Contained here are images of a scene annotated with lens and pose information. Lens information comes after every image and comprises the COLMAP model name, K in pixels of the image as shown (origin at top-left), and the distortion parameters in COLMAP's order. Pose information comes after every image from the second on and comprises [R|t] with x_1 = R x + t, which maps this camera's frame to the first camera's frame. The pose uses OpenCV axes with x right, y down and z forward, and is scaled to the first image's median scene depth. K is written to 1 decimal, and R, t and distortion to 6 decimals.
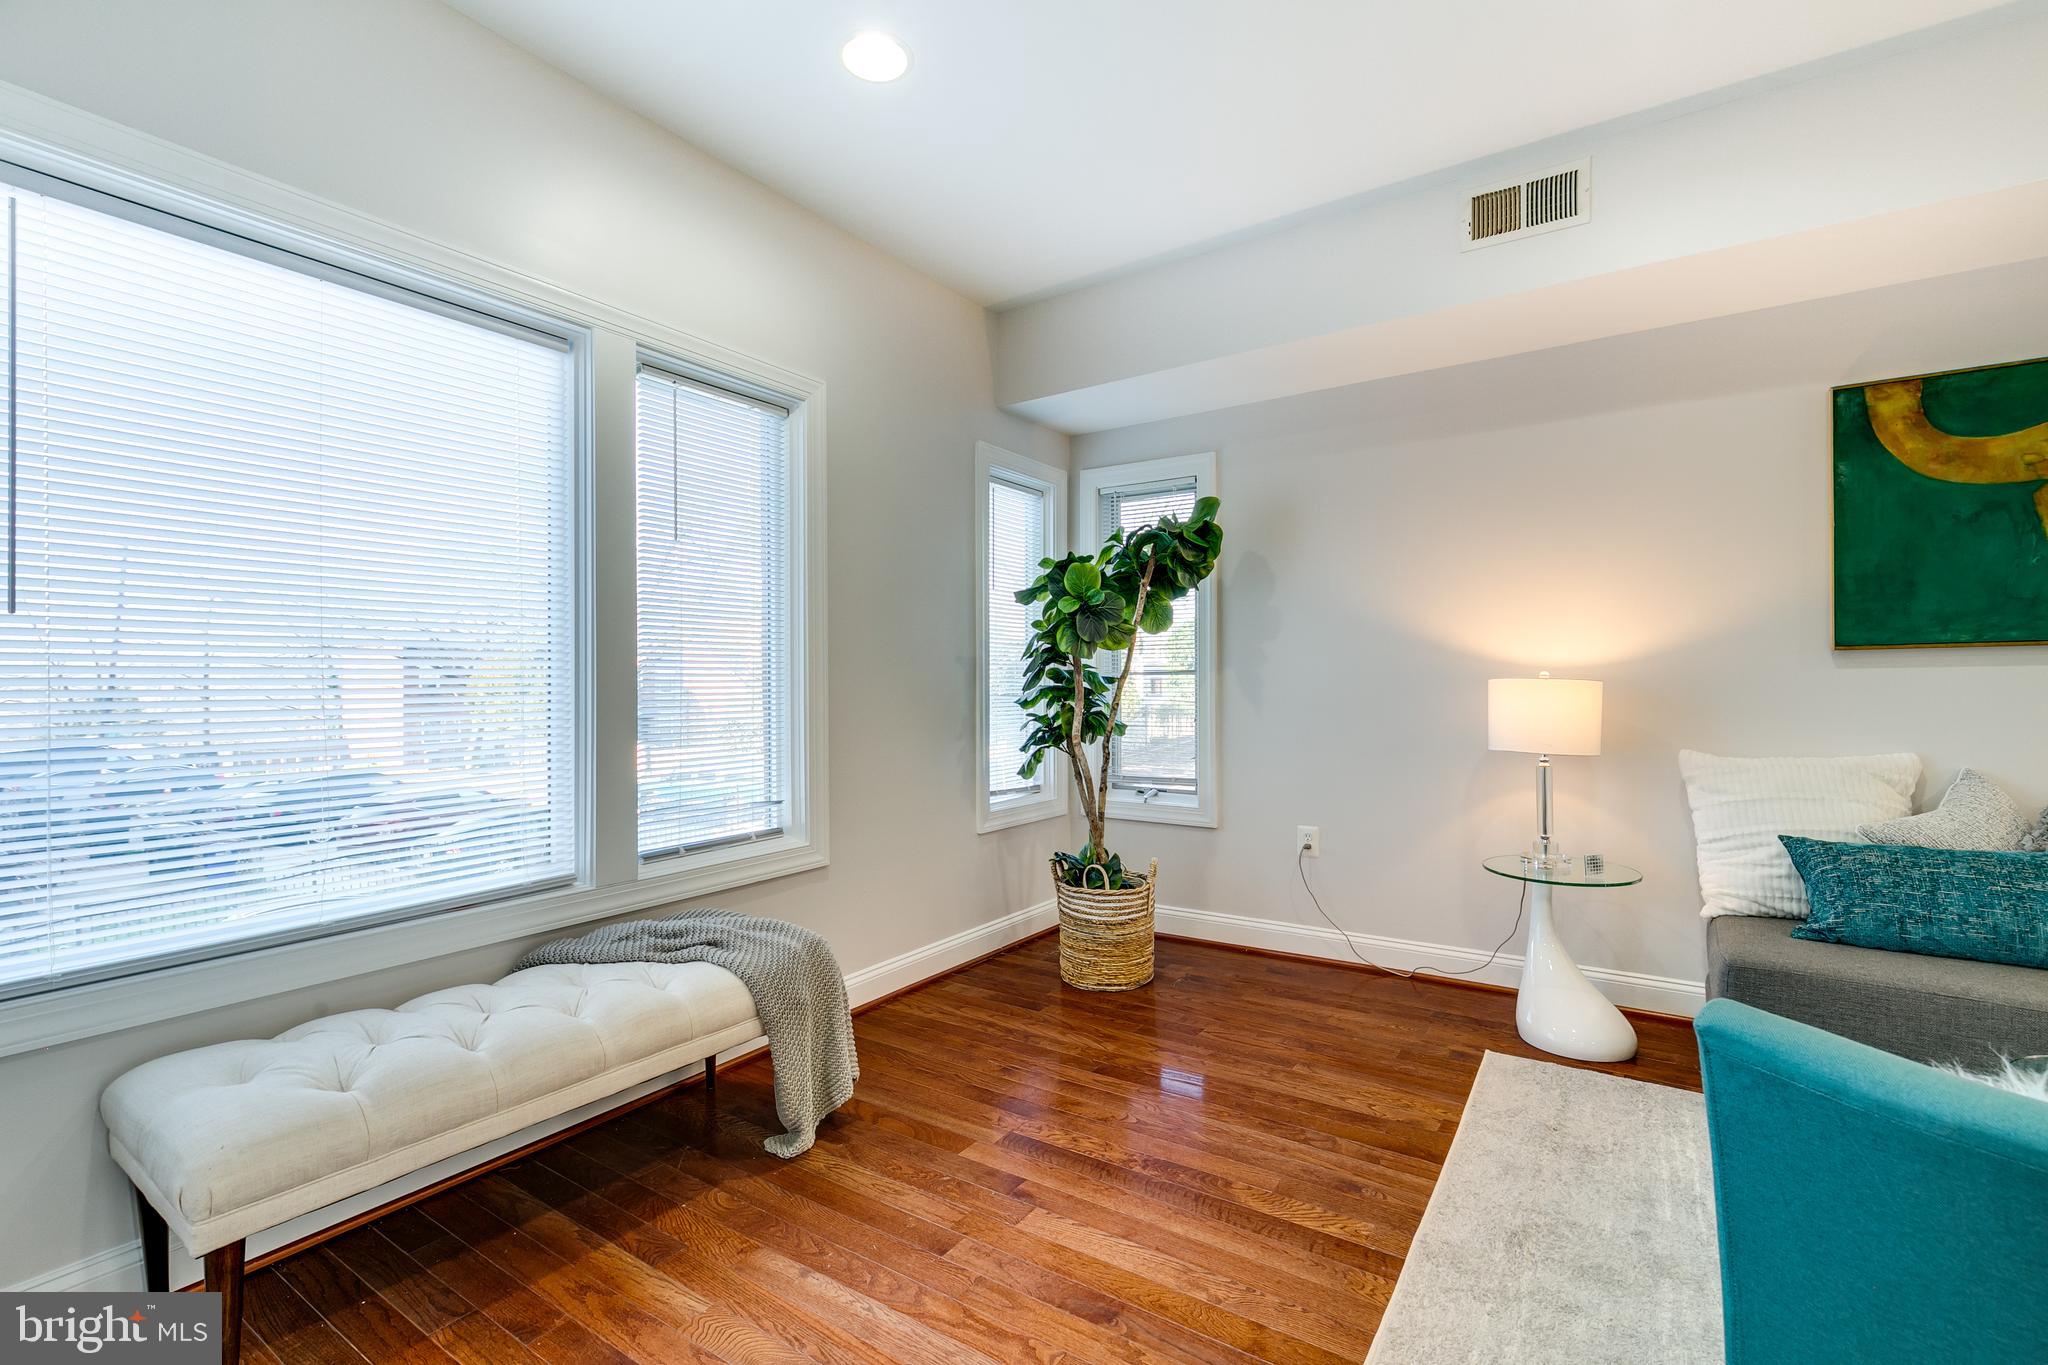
lens RADIAL K [[908.0, 0, 1028.7], [0, 908.0, 675.7], [0, 0, 1]] dist [-0.001258, 0.000062]
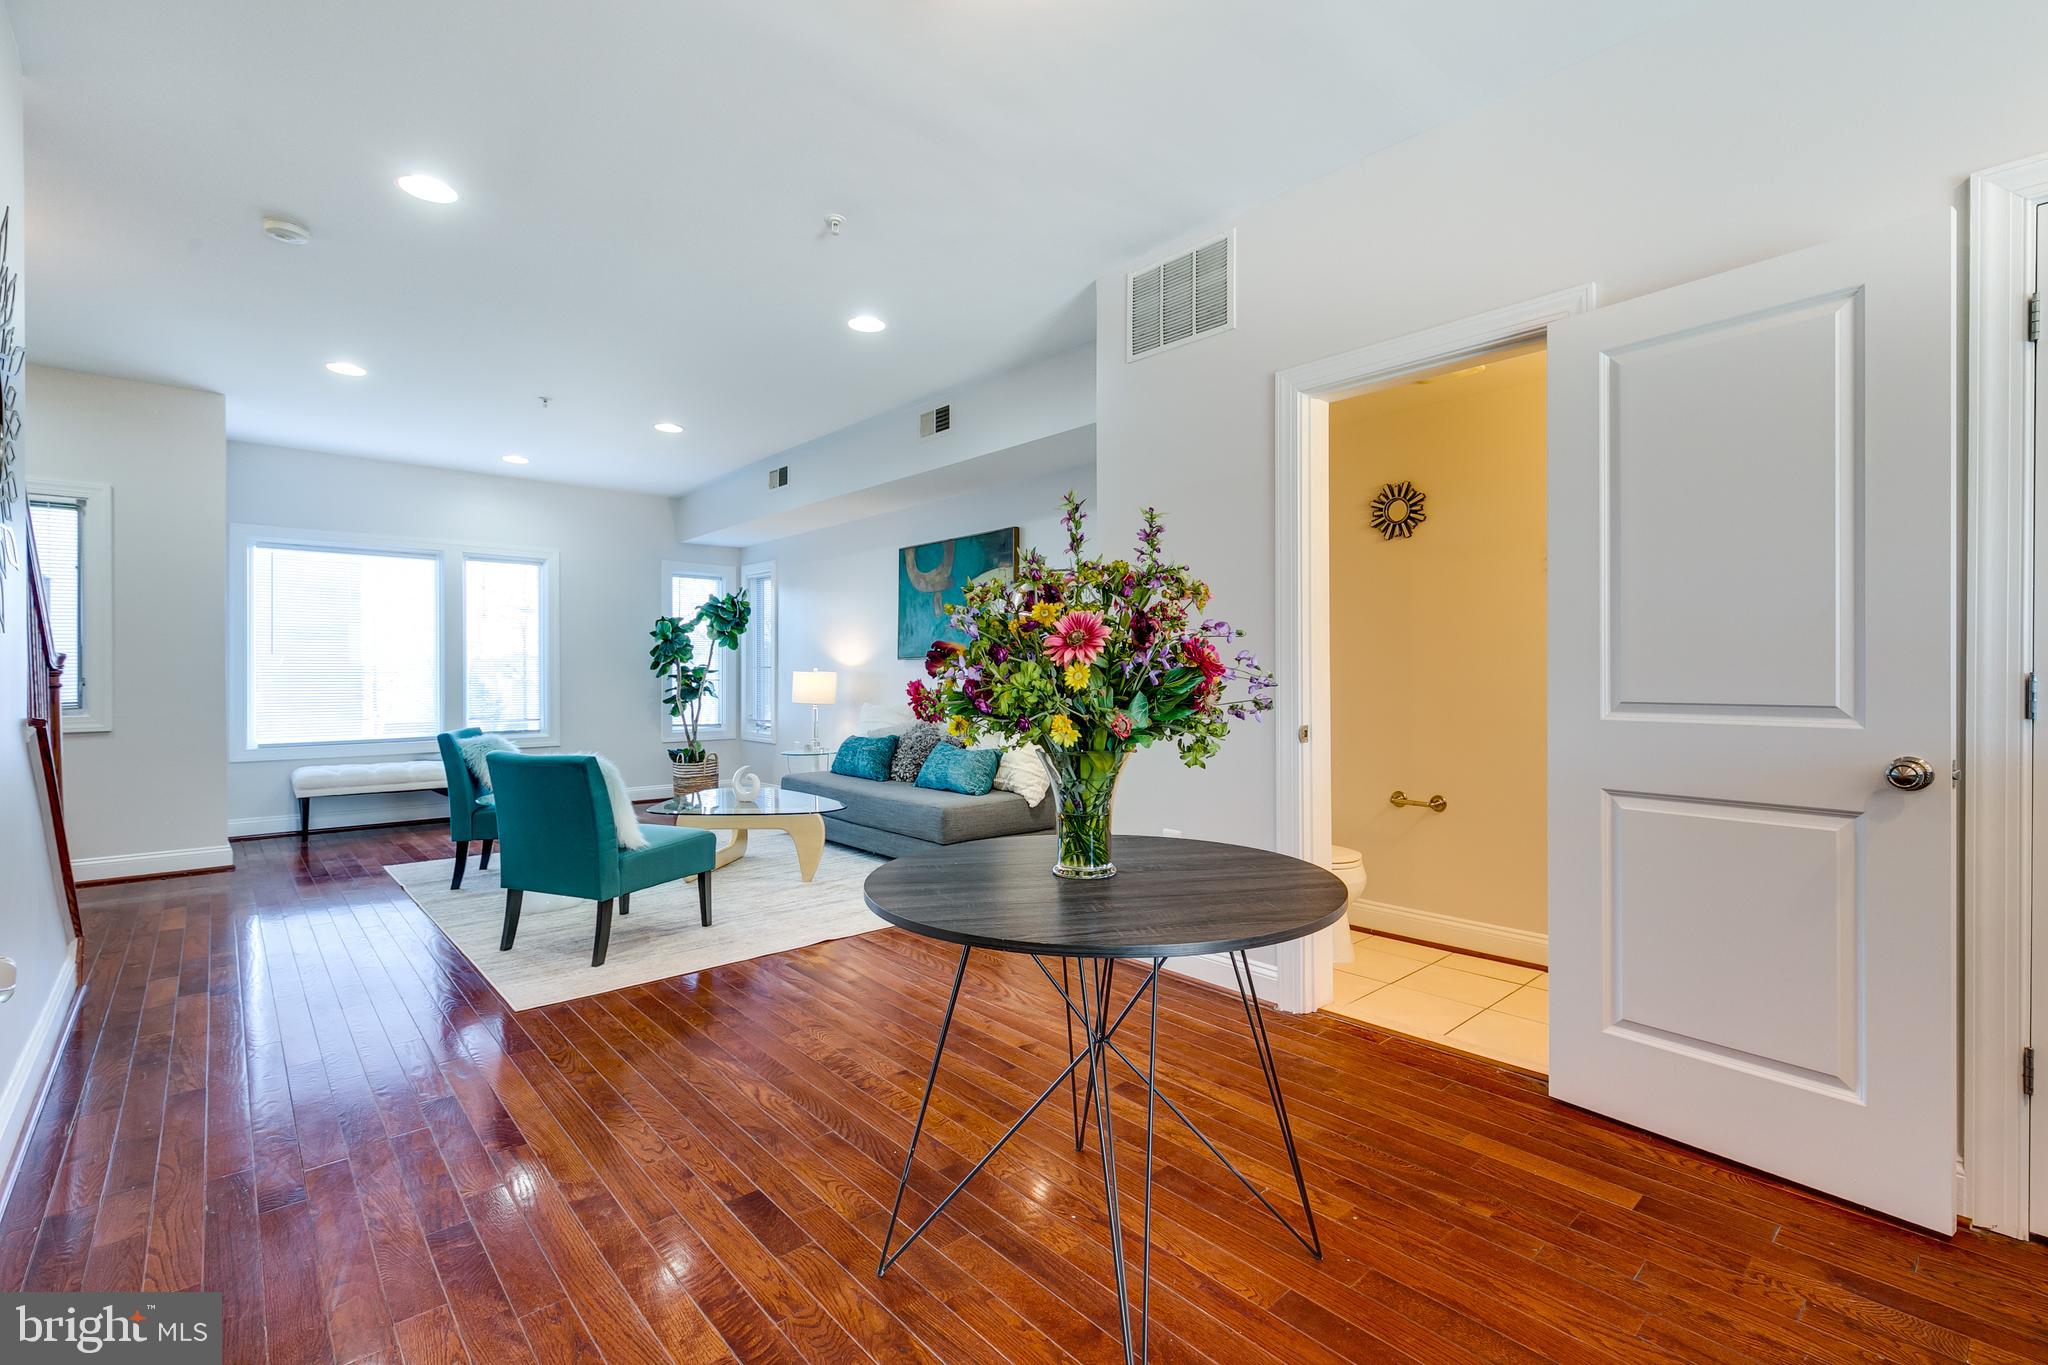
lens RADIAL K [[908.0, 0, 1028.7], [0, 908.0, 675.7], [0, 0, 1]] dist [-0.001258, 0.000062]
pose [[0.970718, 0.006135, -0.240143, 1.863317], [-0.004335, 0.999958, 0.008024, -0.007580], [0.240182, -0.006748, 0.970704, -1.267948]]
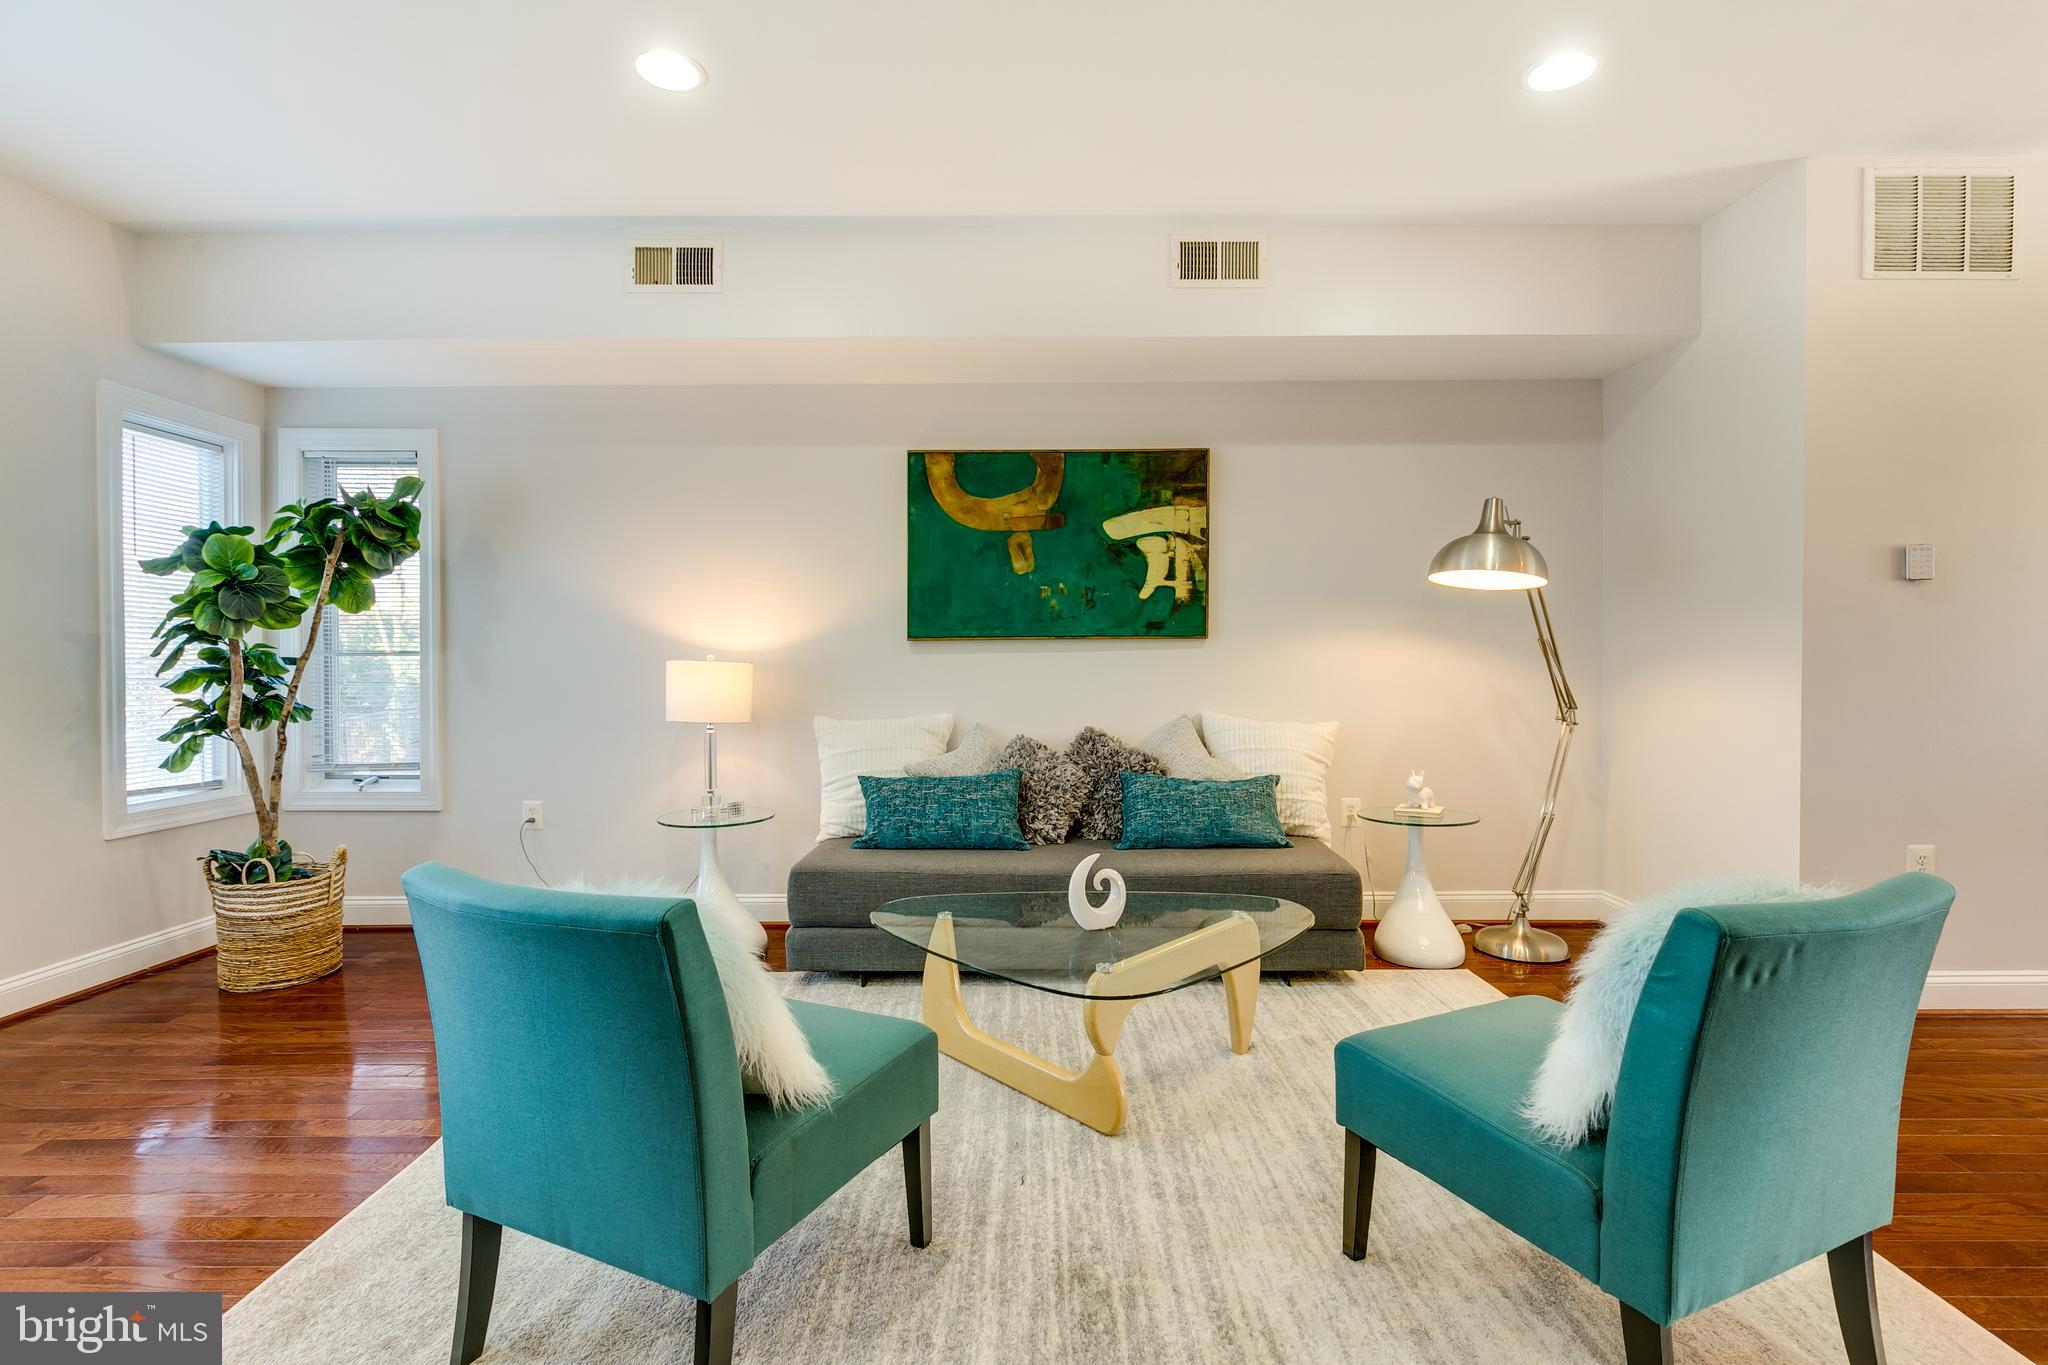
lens RADIAL K [[950.8, 0, 1029.0], [0, 950.8, 676.7], [0, 0, 1]] dist [-0.003707, -0.000348]
pose [[0.828096, -0.005884, 0.560556, 0.236225], [-0.004871, 0.999832, 0.017690, -0.000015], [-0.560566, -0.017380, 0.827927, -0.322172]]
